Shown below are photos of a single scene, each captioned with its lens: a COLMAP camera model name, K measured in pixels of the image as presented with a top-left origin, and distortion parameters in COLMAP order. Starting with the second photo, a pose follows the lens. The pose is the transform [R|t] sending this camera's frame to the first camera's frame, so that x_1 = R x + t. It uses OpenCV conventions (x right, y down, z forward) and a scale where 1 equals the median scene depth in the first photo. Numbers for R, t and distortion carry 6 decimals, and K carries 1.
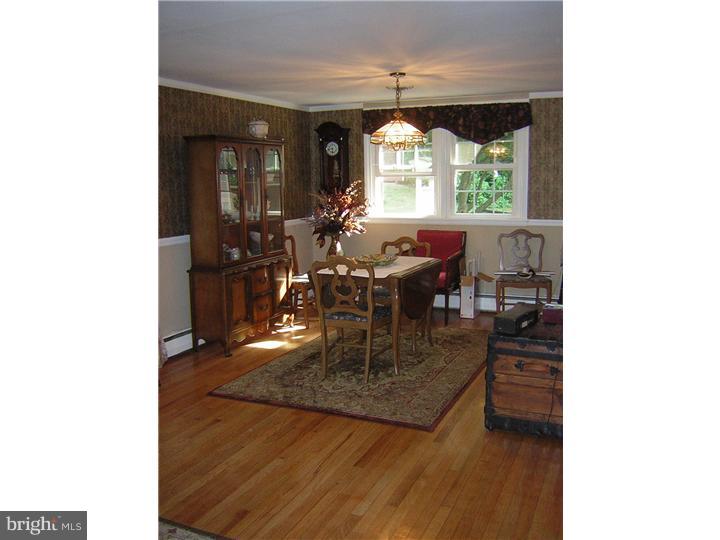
lens RADIAL K [[607.8, 0, 371.3], [0, 607.8, 266.9], [0, 0, 1]] dist [-0.103477, 0.002077]
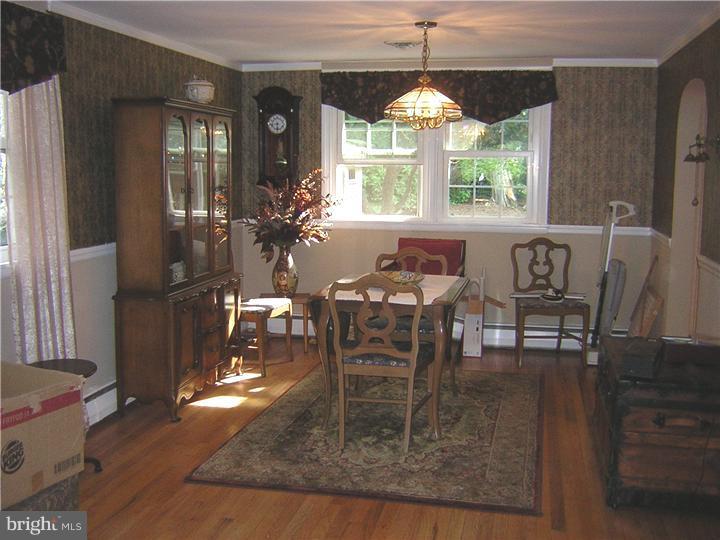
lens RADIAL K [[809.2, 0, 357.7], [0, 809.2, 274.6], [0, 0, 1]] dist [-0.113239, 0.032405]
pose [[0.981809, -0.003376, 0.189843, -0.179553], [0.006125, 0.999885, -0.013895, -0.003549], [-0.189774, 0.014805, 0.981716, 0.056580]]
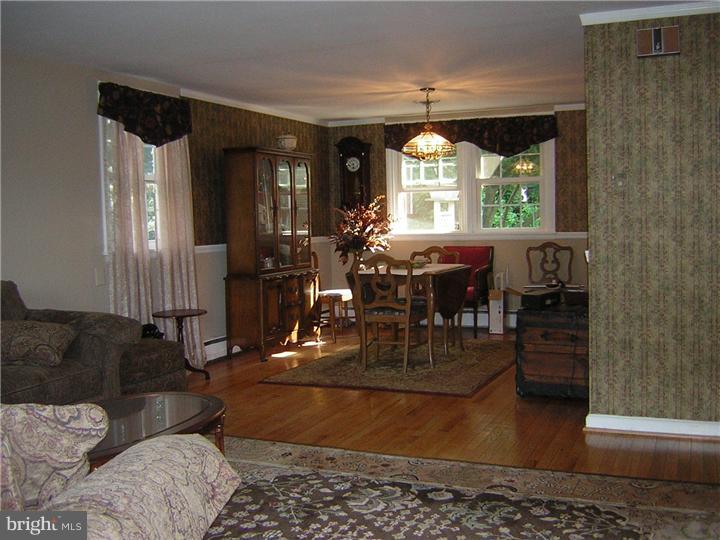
lens RADIAL K [[809.2, 0, 357.7], [0, 809.2, 274.6], [0, 0, 1]] dist [-0.113239, 0.032405]
pose [[0.999949, -0.008539, -0.005448, -0.061092], [0.008096, 0.997019, -0.076731, 0.094114], [0.006087, 0.076683, 0.997037, -0.323103]]
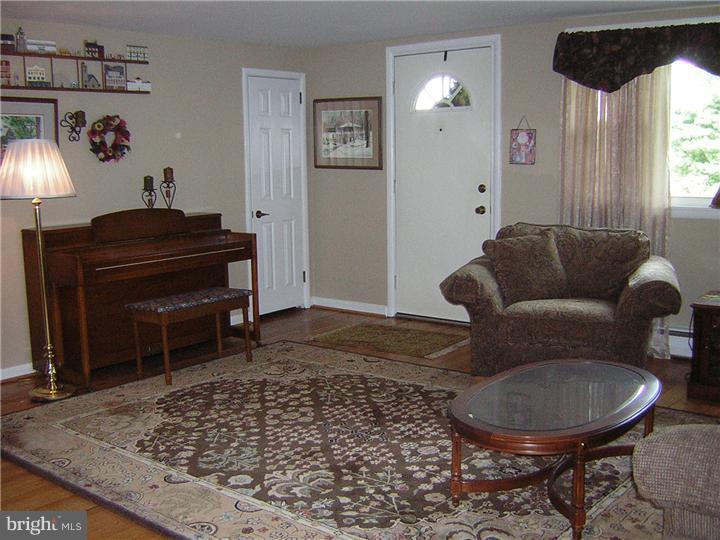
lens RADIAL K [[809.2, 0, 357.7], [0, 809.2, 274.6], [0, 0, 1]] dist [-0.113239, 0.032405]
pose [[-0.962234, -0.008676, 0.272086, -0.252848], [0.074599, 0.952827, 0.294203, -0.106439], [-0.261804, 0.303390, -0.916195, 0.774328]]
